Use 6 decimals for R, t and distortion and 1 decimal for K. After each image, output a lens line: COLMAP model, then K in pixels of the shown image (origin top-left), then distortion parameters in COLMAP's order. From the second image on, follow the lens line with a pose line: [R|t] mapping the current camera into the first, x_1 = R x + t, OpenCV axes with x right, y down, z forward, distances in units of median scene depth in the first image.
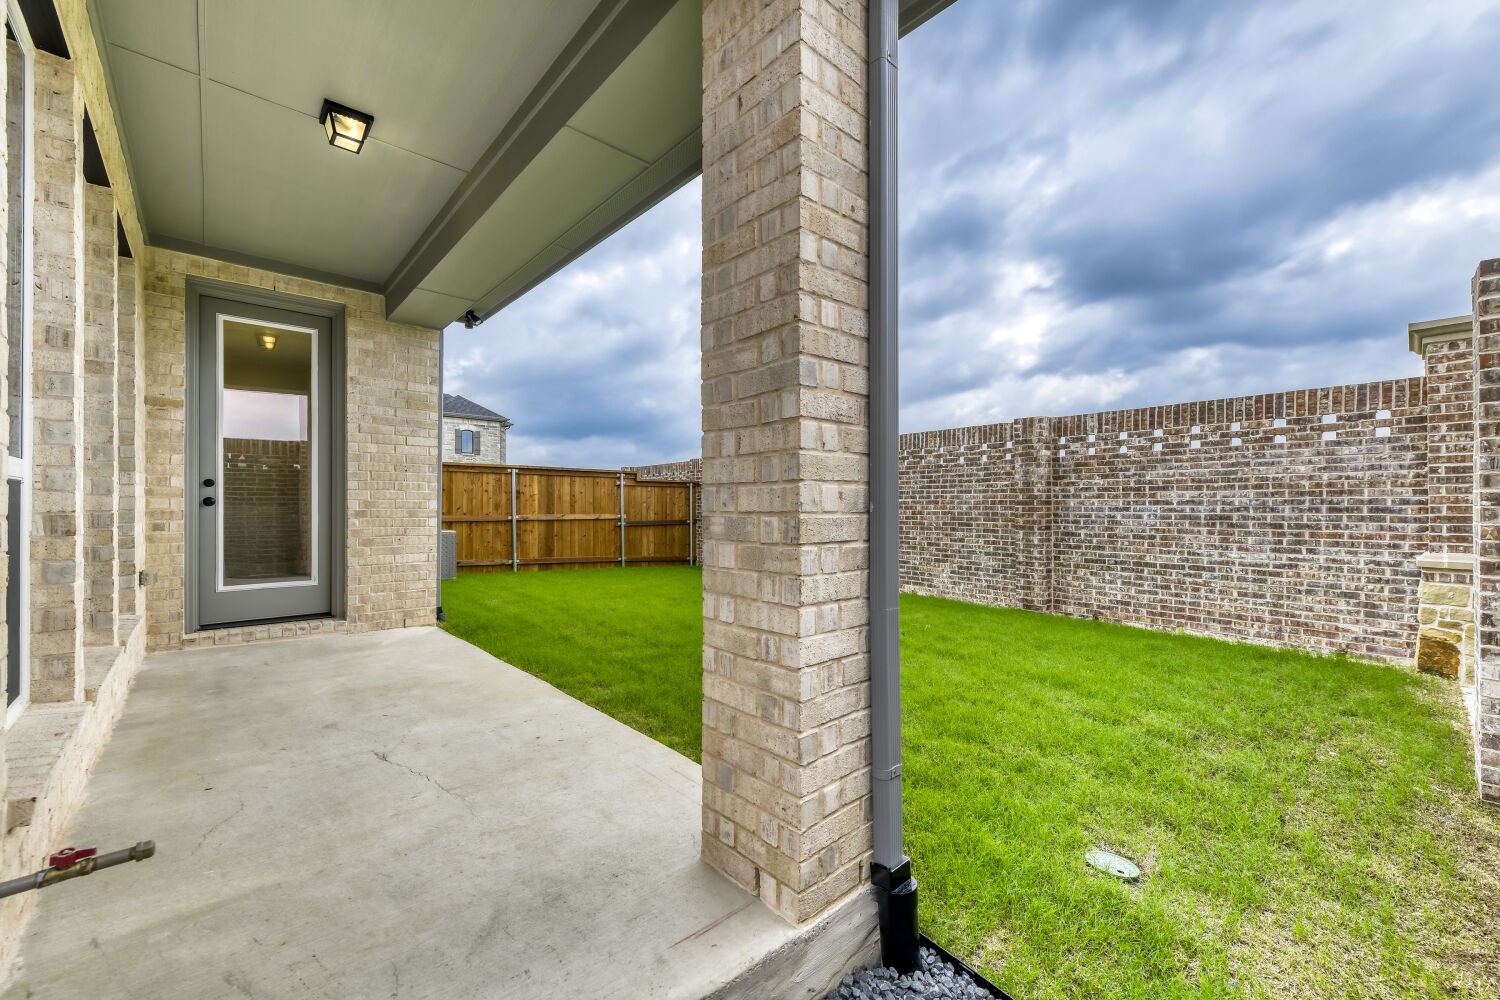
lens RADIAL K [[599.1, 0, 756.9], [0, 599.1, 498.3], [0, 0, 1]] dist [0.012383, -0.003210]
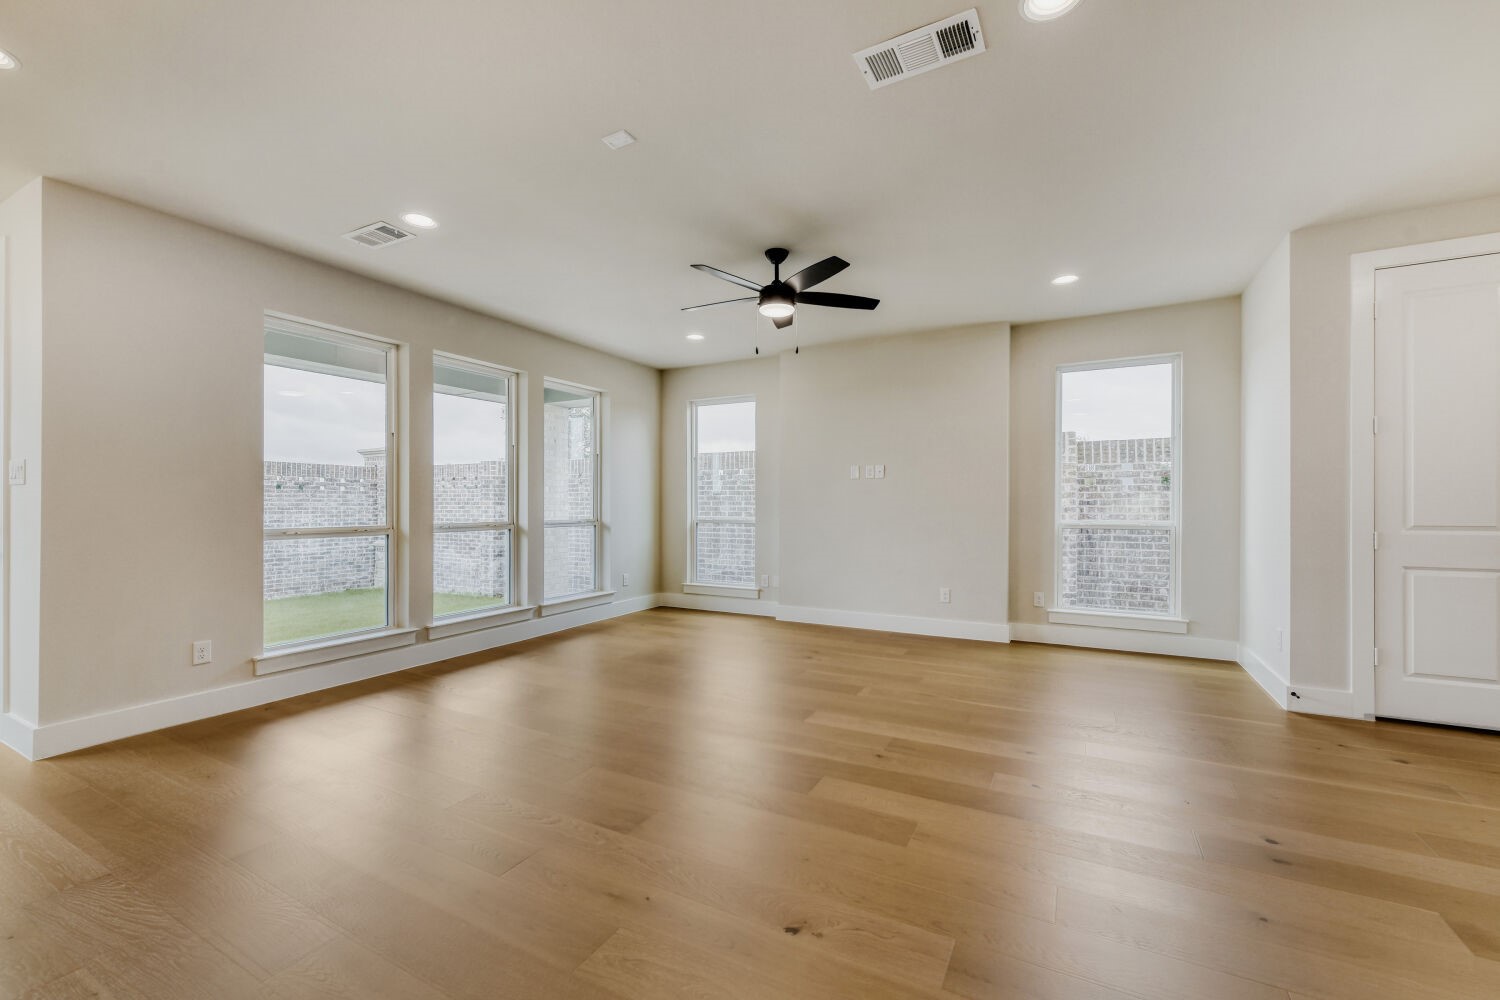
lens RADIAL K [[599.1, 0, 761.8], [0, 599.1, 509.3], [0, 0, 1]] dist [0.012383, -0.003210]
pose [[-0.328103, -0.004073, 0.944633, -0.948344], [-0.010519, 0.999944, 0.000658, -0.030580], [-0.944584, -0.009721, -0.328127, 0.202281]]
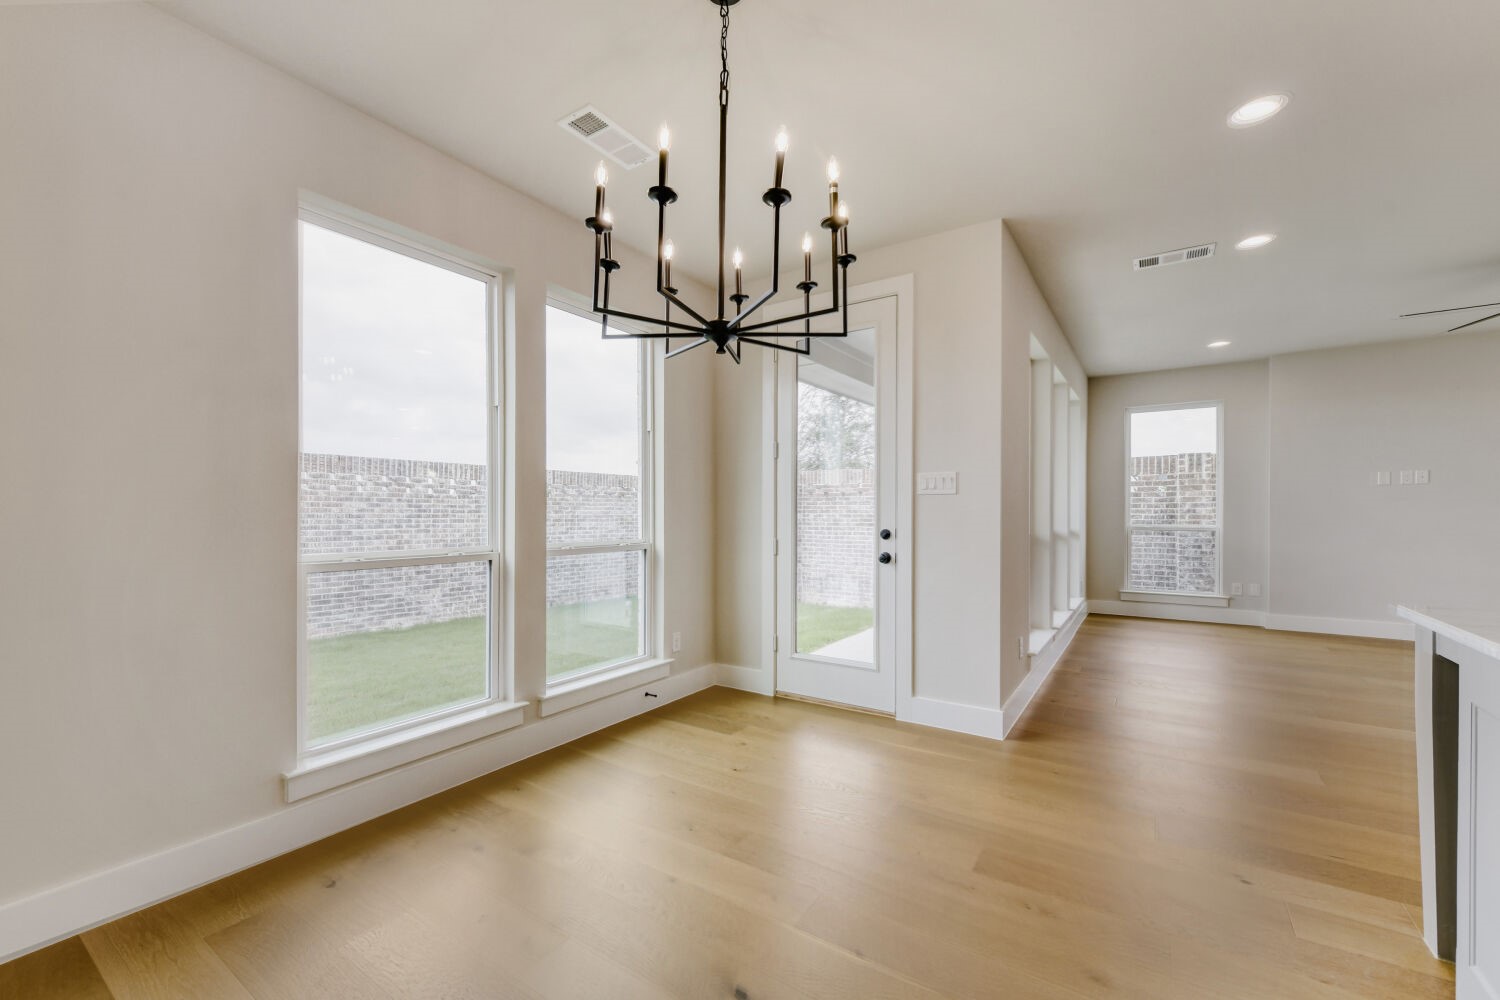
lens RADIAL K [[599.1, 0, 753.2], [0, 599.1, 519.5], [0, 0, 1]] dist [0.012383, -0.003210]
pose [[-0.232189, -0.008140, 0.972637, -0.832716], [-0.010137, 0.999931, 0.005949, -0.024919], [-0.972618, -0.008479, -0.232255, 0.690905]]
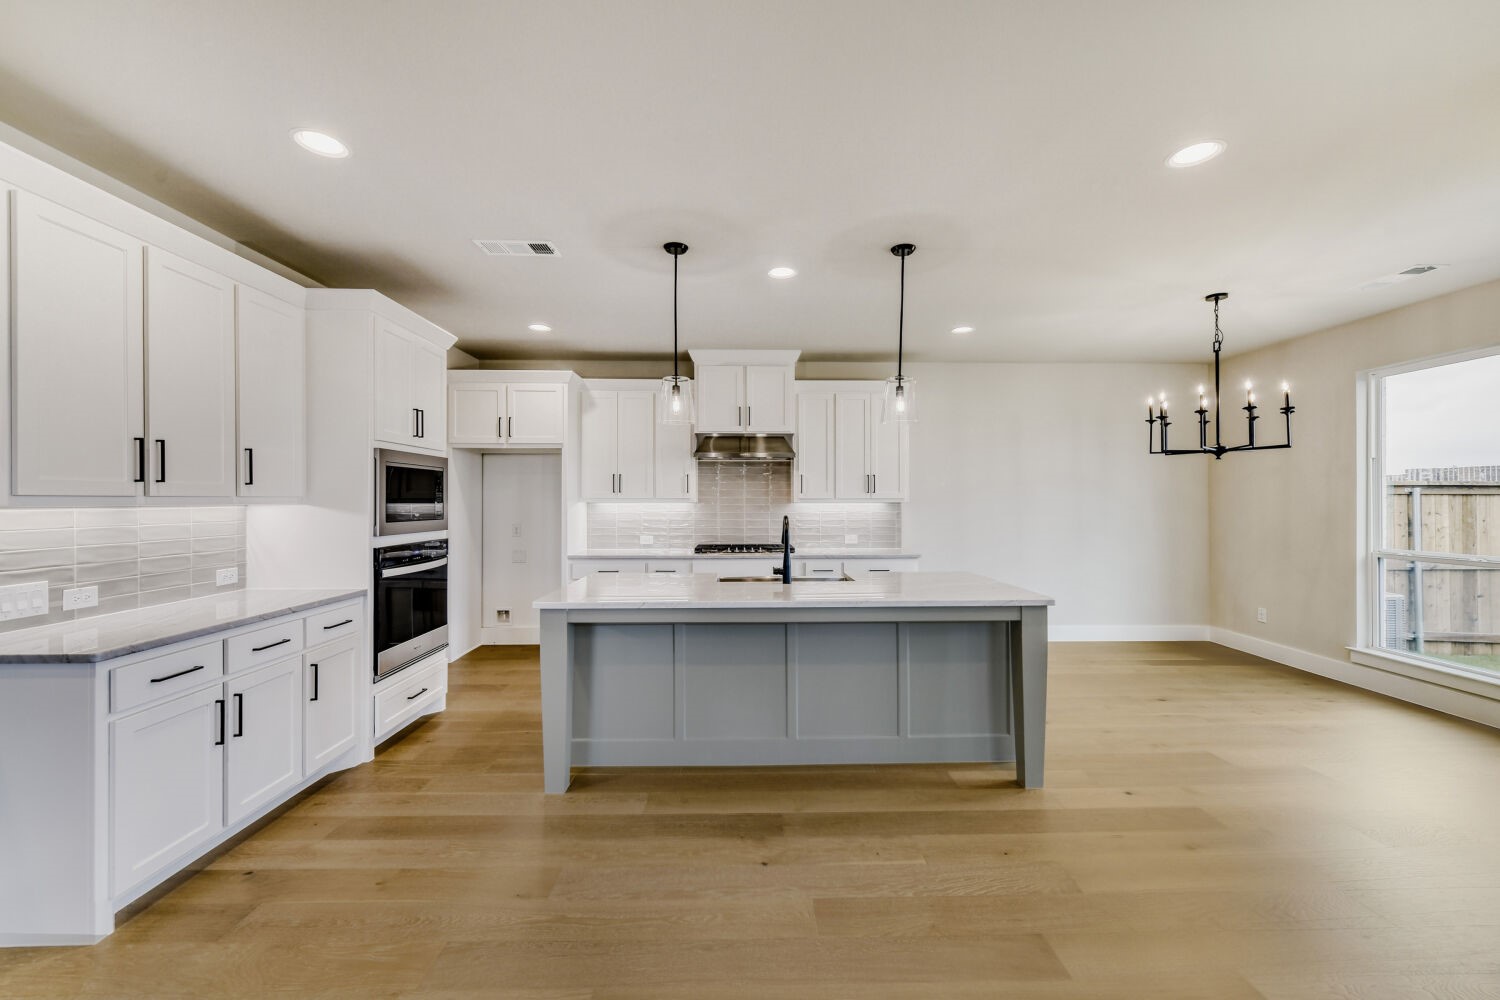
lens RADIAL K [[599.1, 0, 754.8], [0, 599.1, 496.9], [0, 0, 1]] dist [0.012383, -0.003210]
pose [[0.752589, -0.002075, -0.658488, -0.603996], [0.007135, 0.999962, 0.005004, -0.056017], [0.658452, -0.008464, 0.752575, 0.087822]]
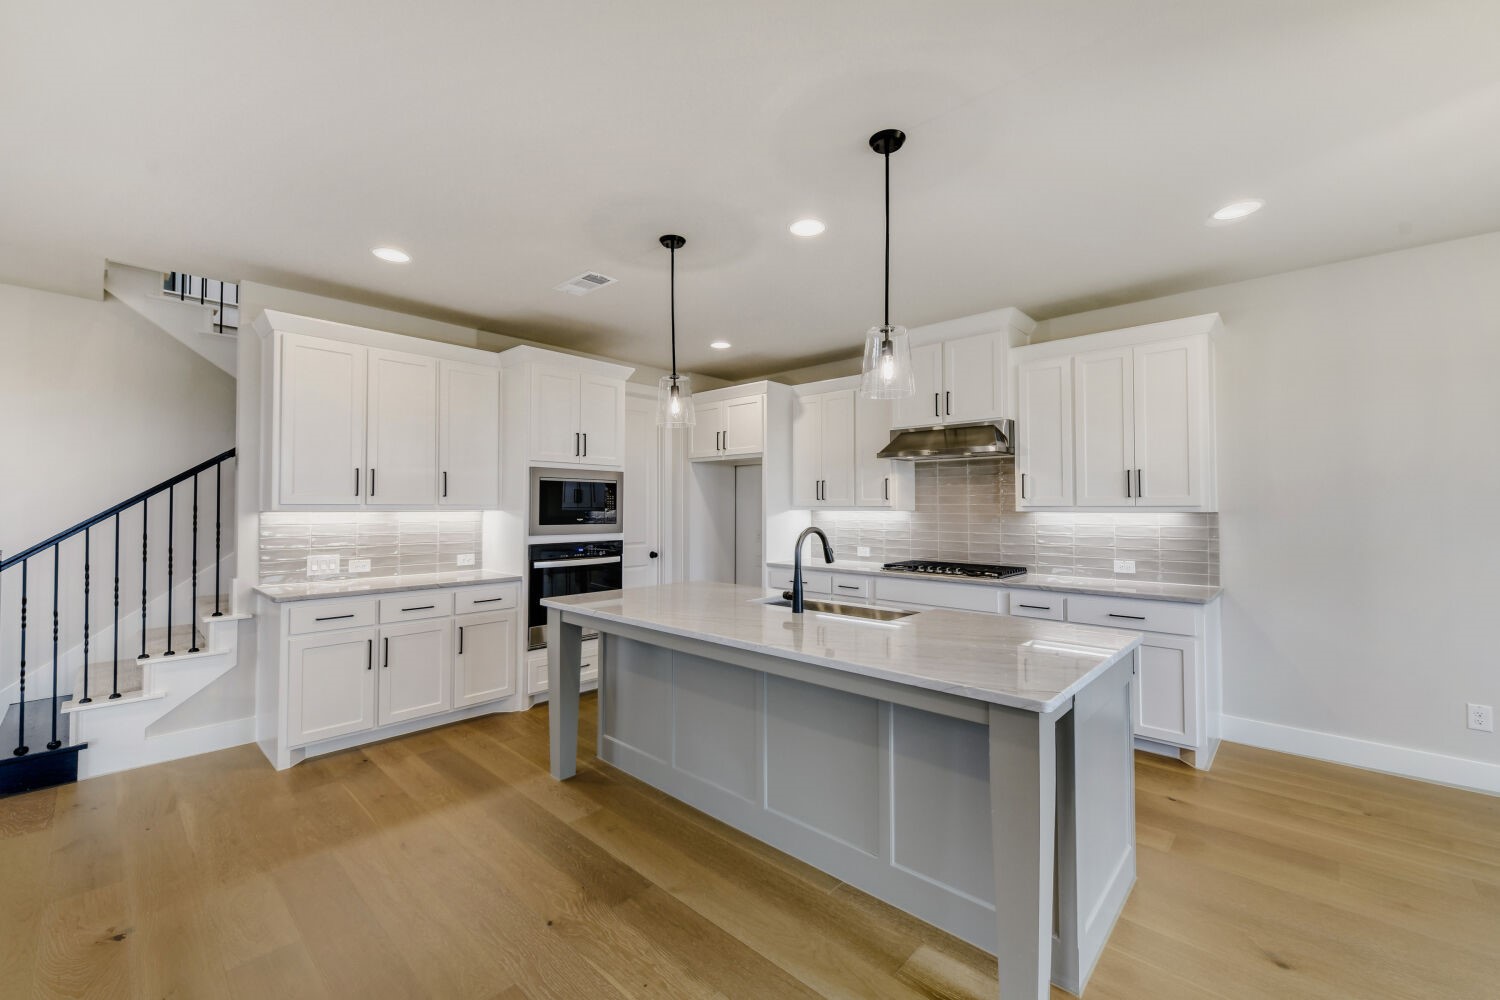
lens RADIAL K [[599.1, 0, 756.9], [0, 599.1, 496.0], [0, 0, 1]] dist [0.012383, -0.003210]
pose [[0.092026, -0.019239, -0.995571, -0.535862], [0.010948, 0.999772, -0.018308, -0.052433], [0.995696, -0.009215, 0.092216, 0.342465]]
